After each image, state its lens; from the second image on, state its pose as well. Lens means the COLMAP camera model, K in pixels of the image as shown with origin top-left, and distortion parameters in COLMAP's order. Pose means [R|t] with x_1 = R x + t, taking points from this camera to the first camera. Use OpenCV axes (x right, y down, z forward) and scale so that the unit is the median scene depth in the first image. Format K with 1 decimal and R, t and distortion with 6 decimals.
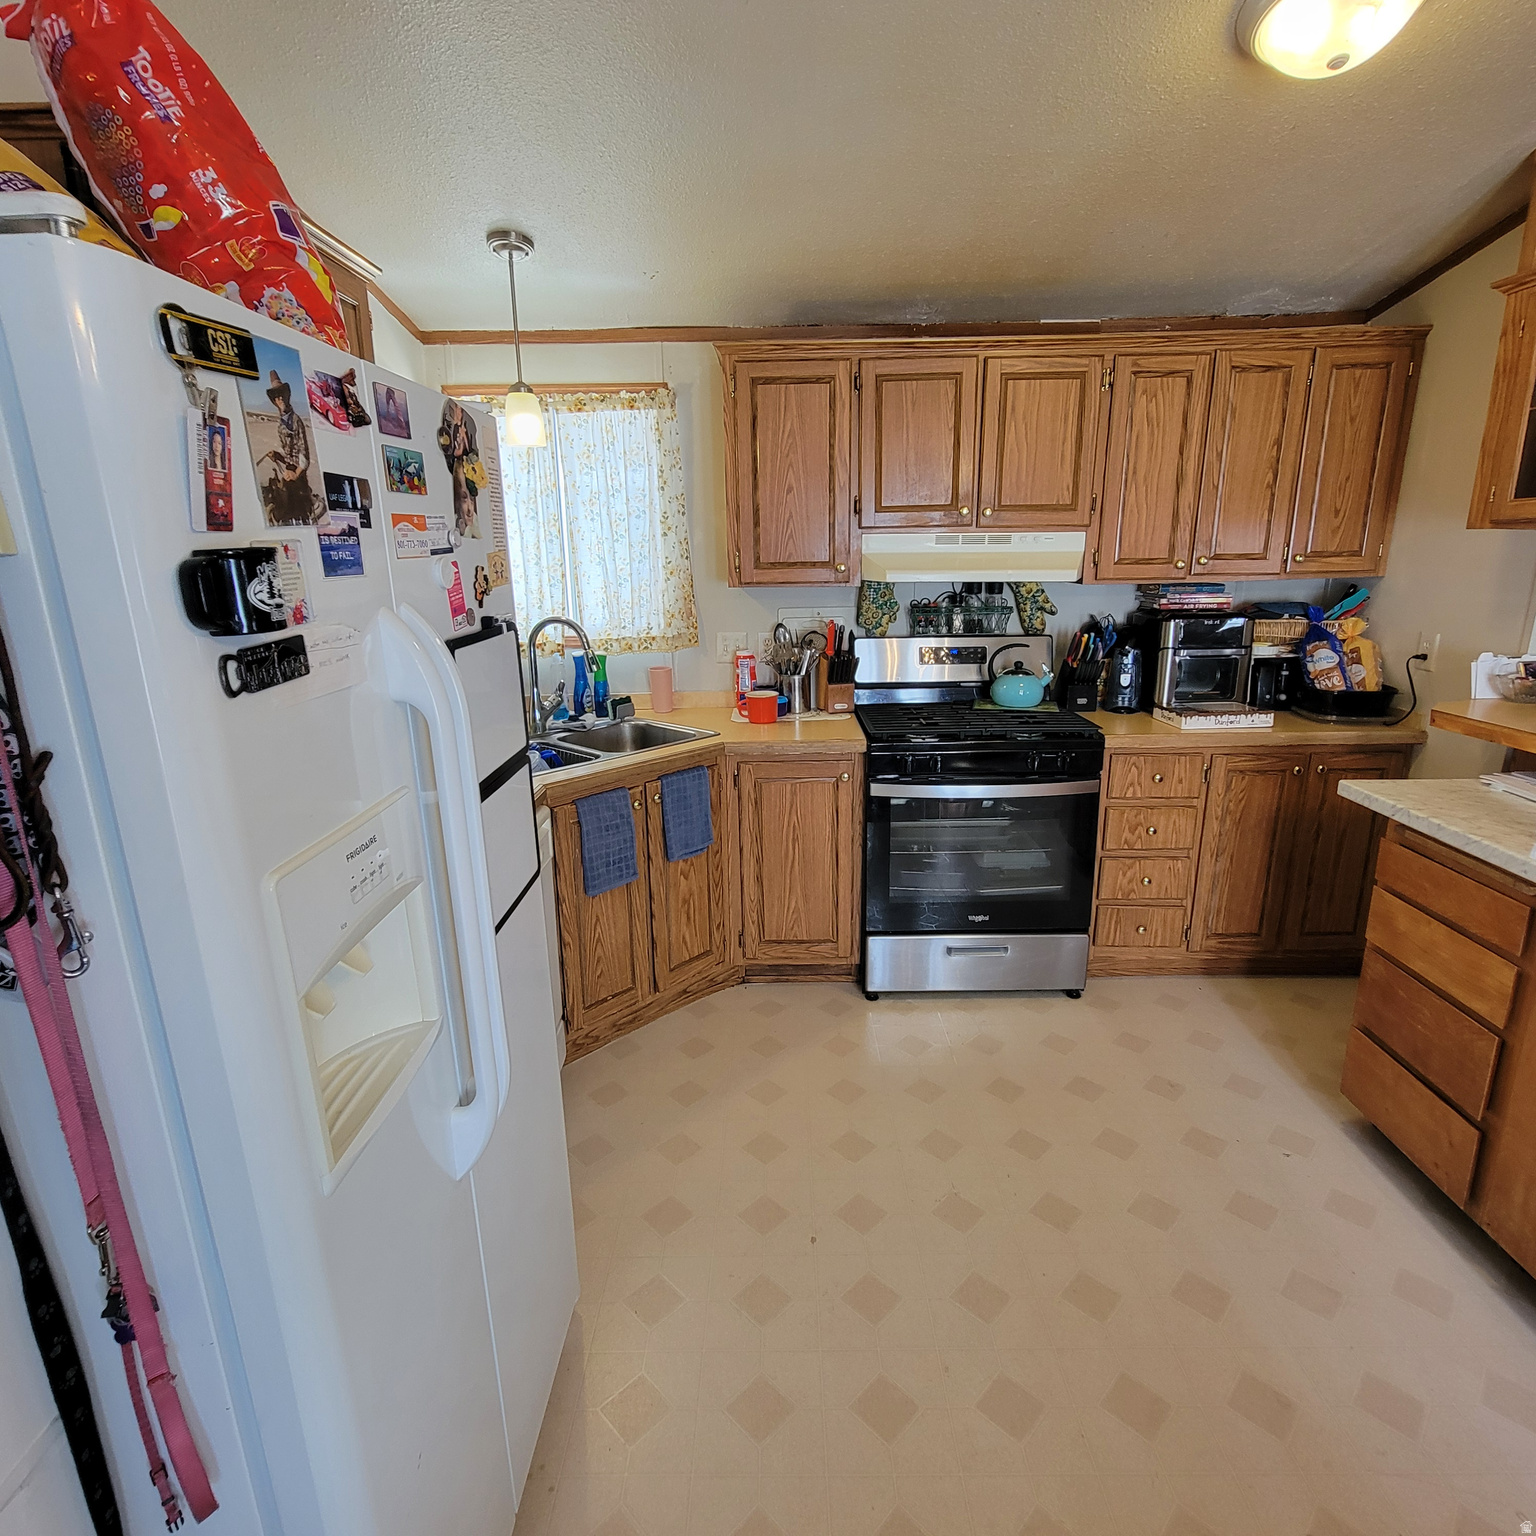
lens RADIAL K [[837.7, 0, 772.1], [0, 837.7, 764.0], [0, 0, 1]] dist [-0.006186, 0.000710]
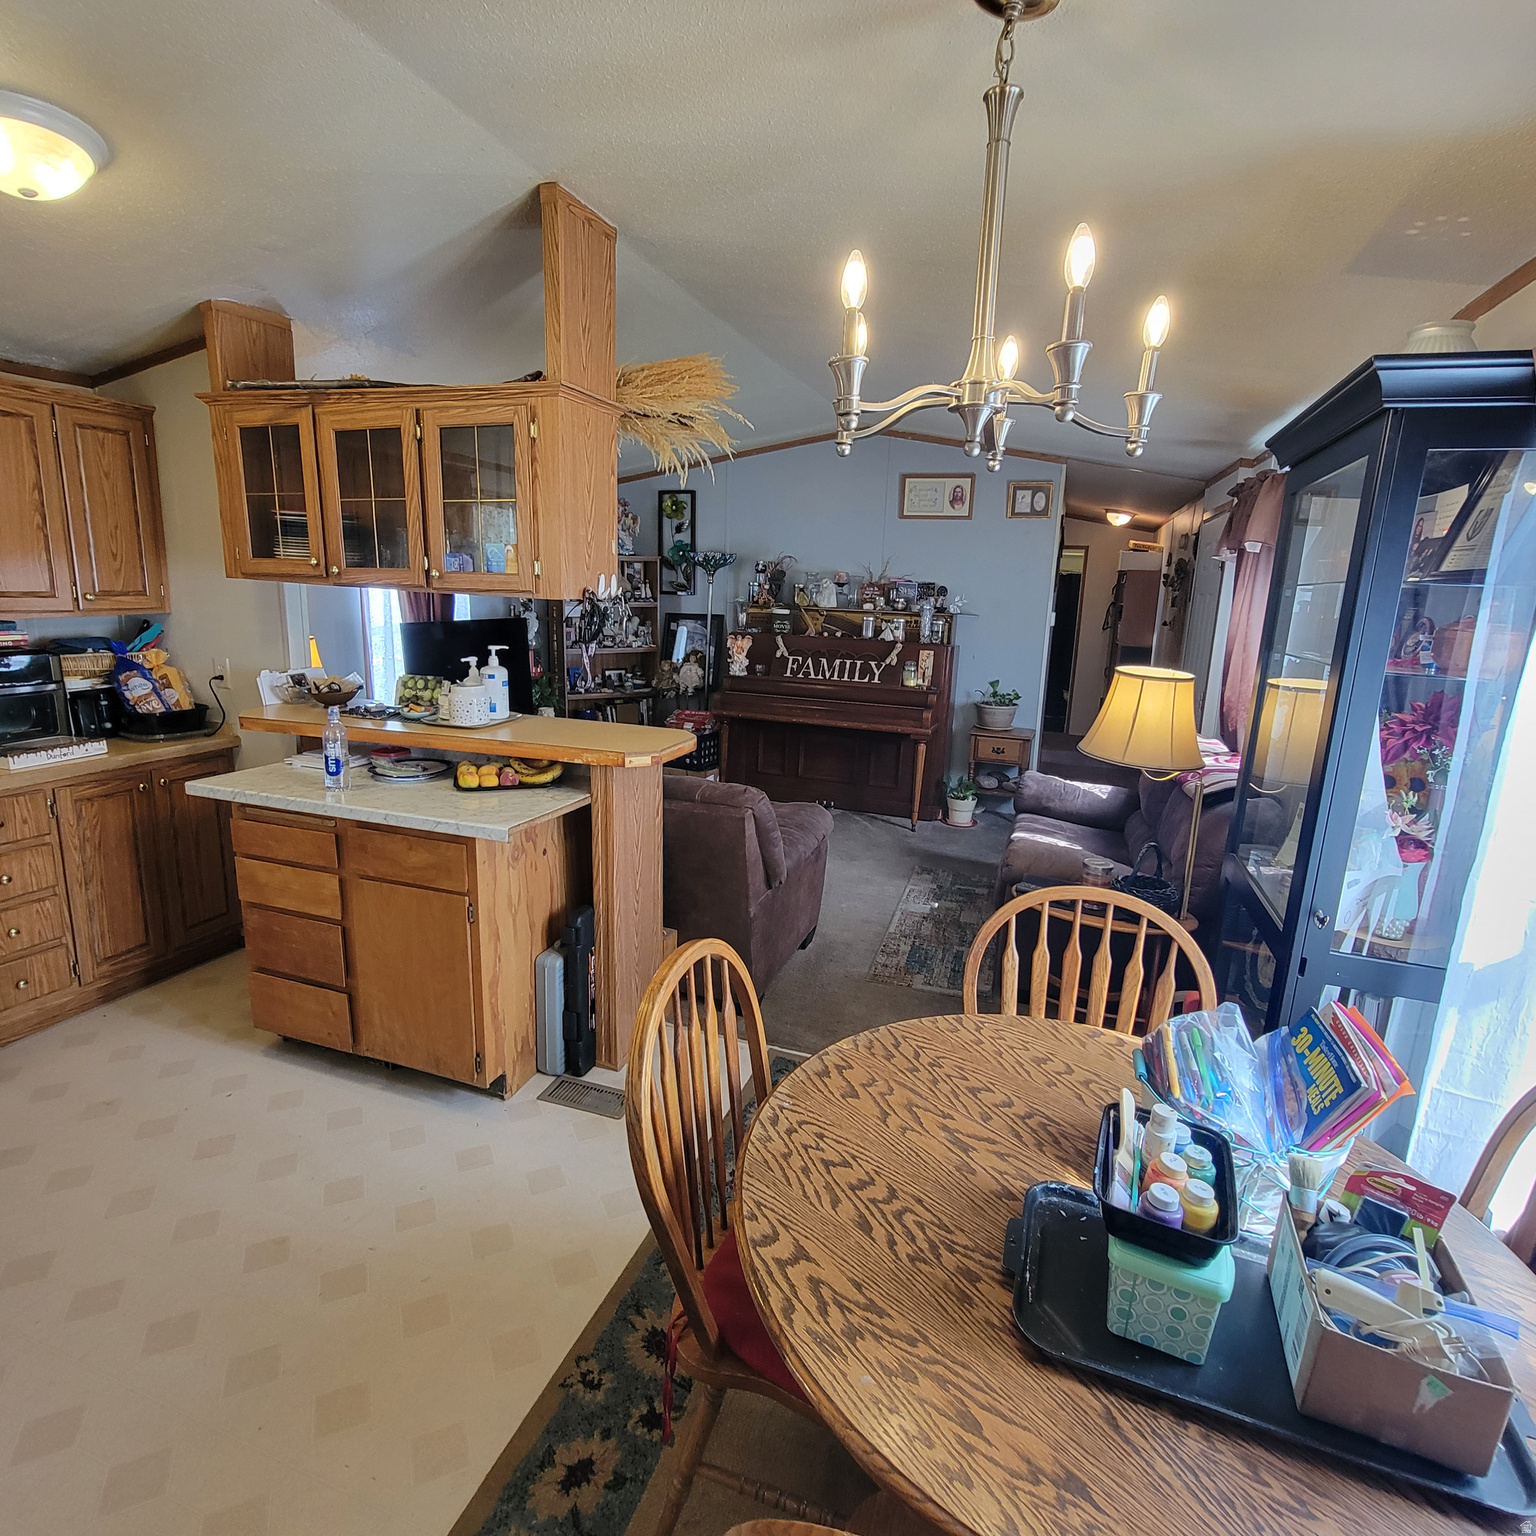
lens RADIAL K [[846.2, 0, 758.6], [0, 846.2, 760.6], [0, 0, 1]] dist [-0.004925, 0.000892]
pose [[0.331141, -0.166530, 0.928770, -0.133837], [0.203704, 0.973709, 0.101960, 0.025292], [-0.921331, 0.155431, 0.356357, -0.155741]]
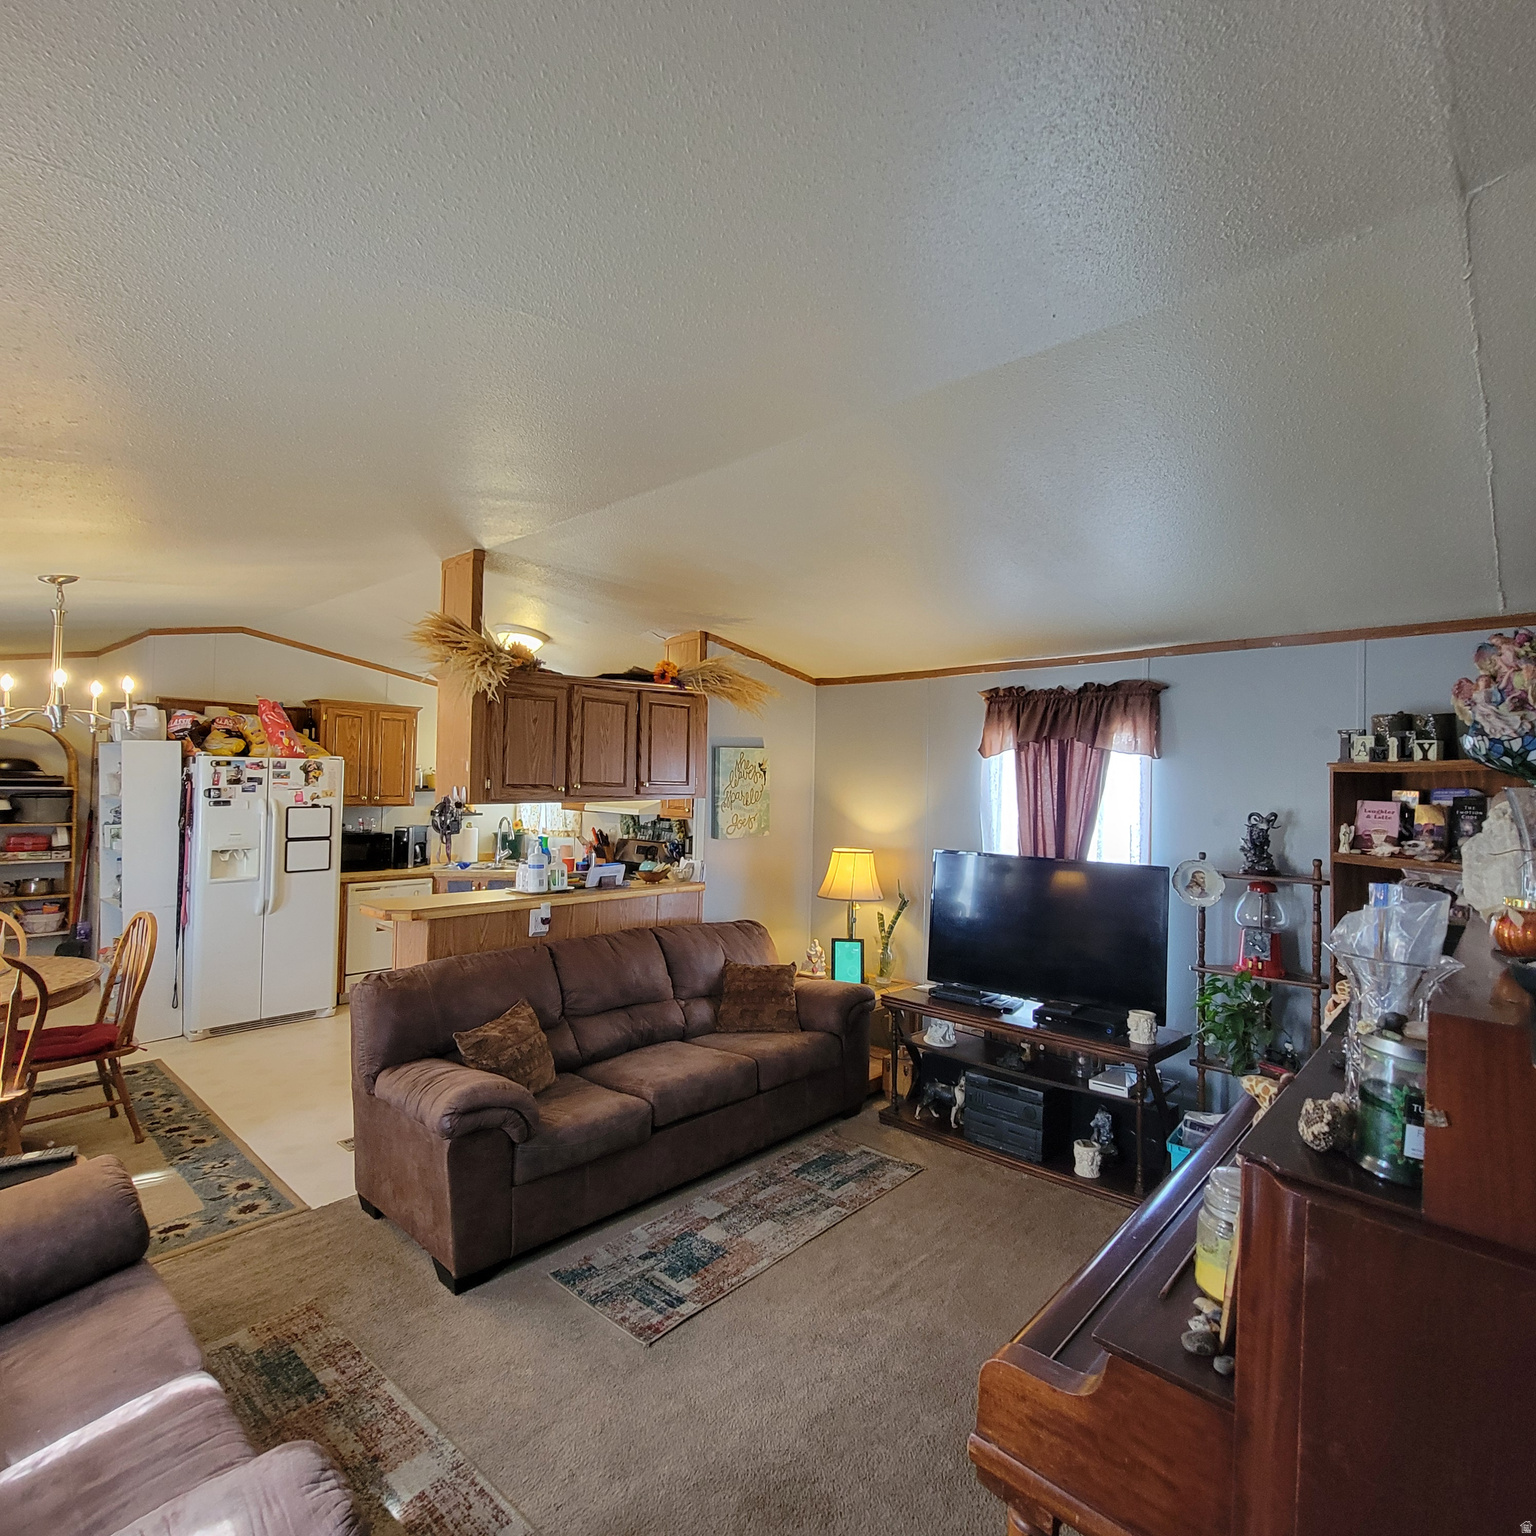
lens RADIAL K [[837.7, 0, 772.1], [0, 837.7, 764.0], [0, 0, 1]] dist [-0.006186, 0.000710]
pose [[0.740090, 0.015301, -0.672334, 2.007288], [-0.201720, 0.958758, -0.200230, 0.010958], [0.641542, 0.283811, 0.712654, -0.309353]]
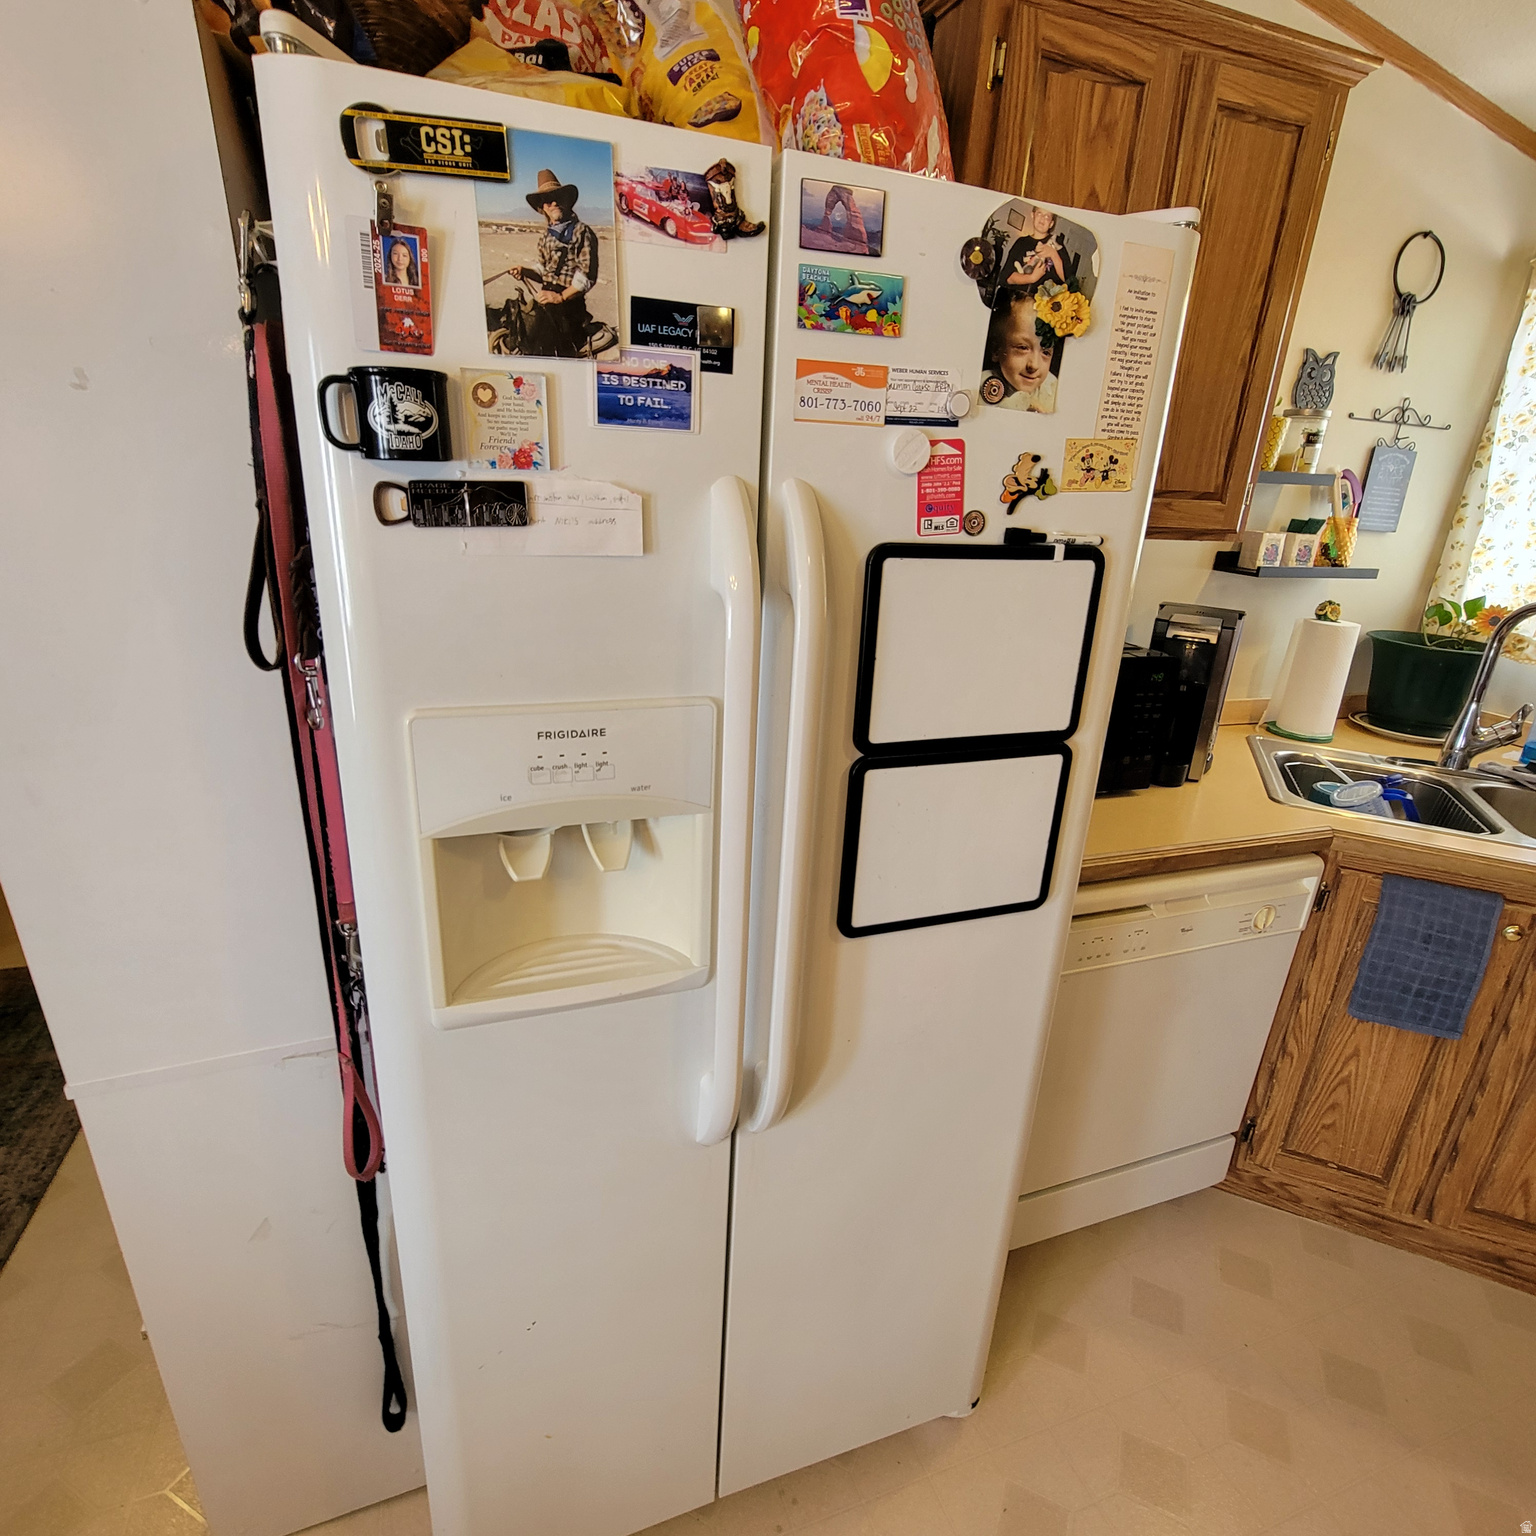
lens RADIAL K [[840.4, 0, 769.9], [0, 840.4, 758.4], [0, 0, 1]] dist [-0.011801, 0.004022]
pose [[0.345491, 0.336690, -0.875943, 0.117560], [-0.293554, 0.925351, 0.239897, -0.046615], [0.891326, 0.174255, 0.418537, 0.245174]]
